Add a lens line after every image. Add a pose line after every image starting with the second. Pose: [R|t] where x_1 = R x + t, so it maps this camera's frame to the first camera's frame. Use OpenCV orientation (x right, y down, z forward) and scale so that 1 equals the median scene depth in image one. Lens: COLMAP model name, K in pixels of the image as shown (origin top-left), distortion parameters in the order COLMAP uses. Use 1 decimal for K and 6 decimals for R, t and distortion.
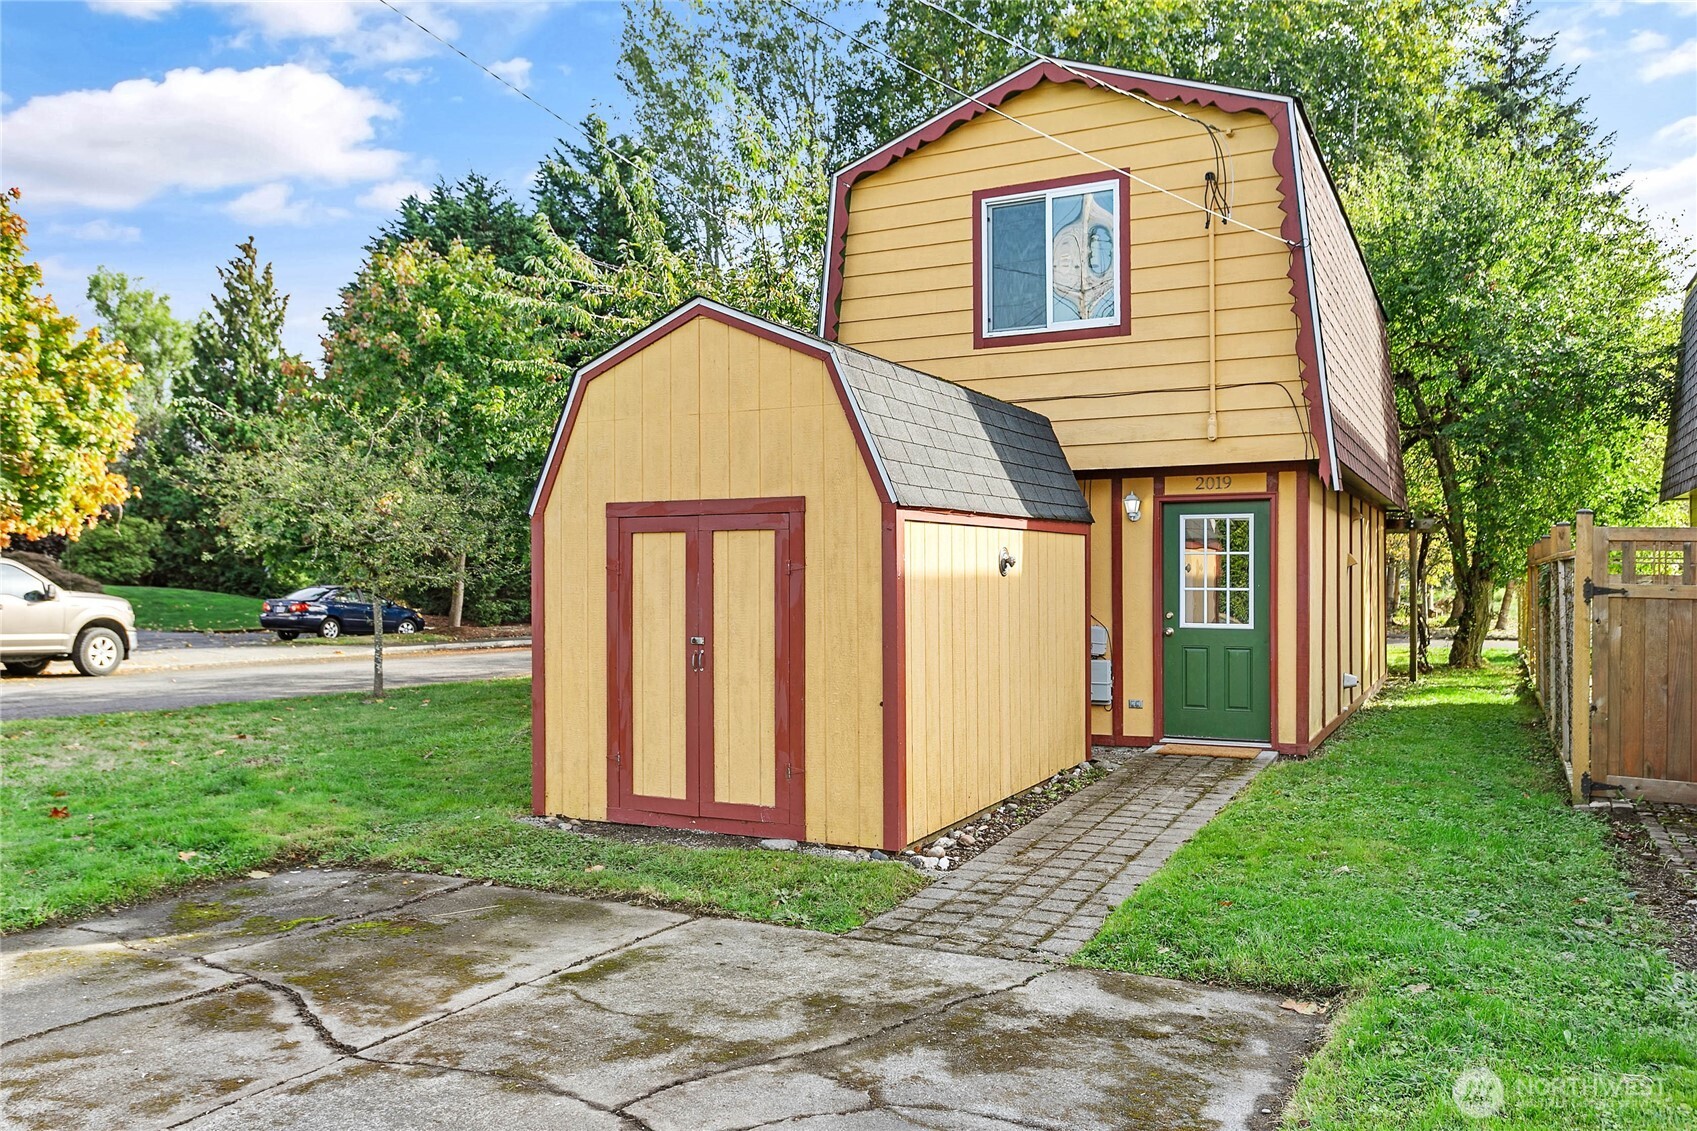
lens RADIAL K [[1381.4, 0, 850.1], [0, 1381.4, 584.1], [0, 0, 1]] dist [-0.002444, 0.009261]
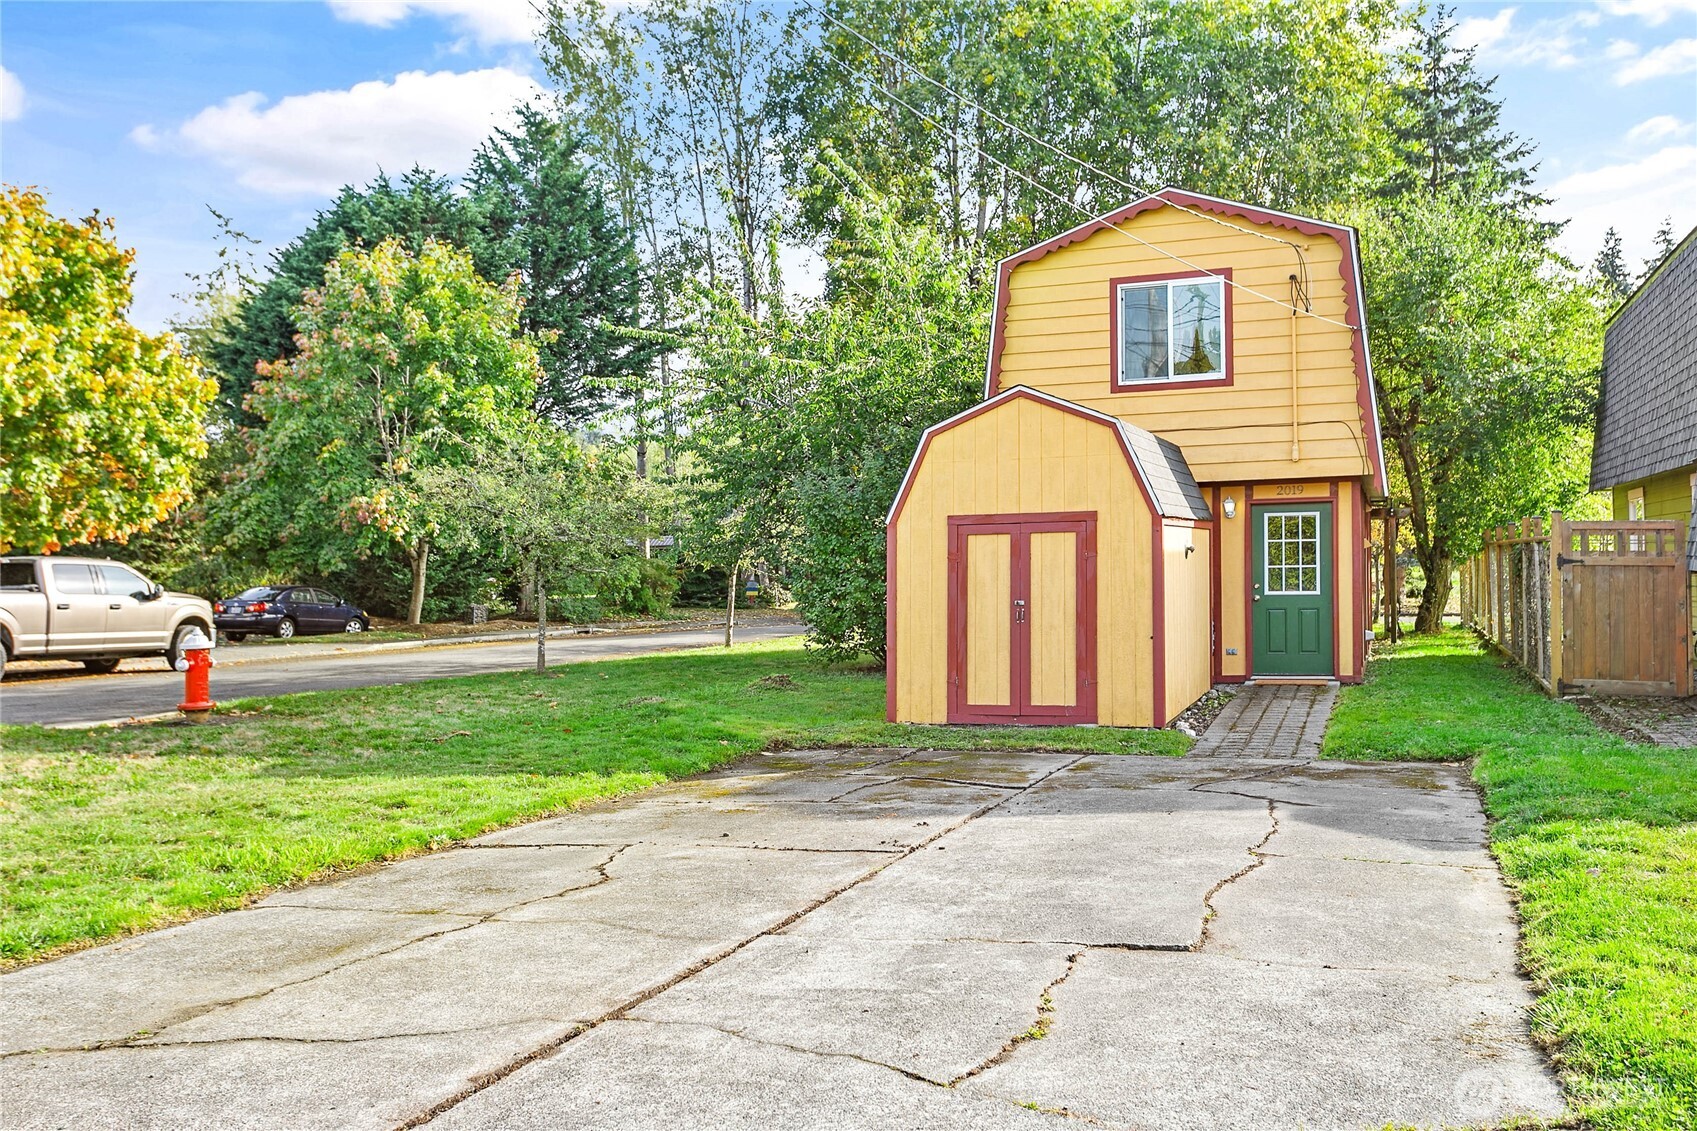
lens RADIAL K [[1611.0, 0, 786.4], [0, 1611.0, 565.3], [0, 0, 1]] dist [0.000008, -0.006216]
pose [[0.996680, -0.017830, 0.079445, -0.366536], [0.018407, 0.999809, -0.006537, 0.003832], [-0.079313, 0.007977, 0.996818, -0.567622]]
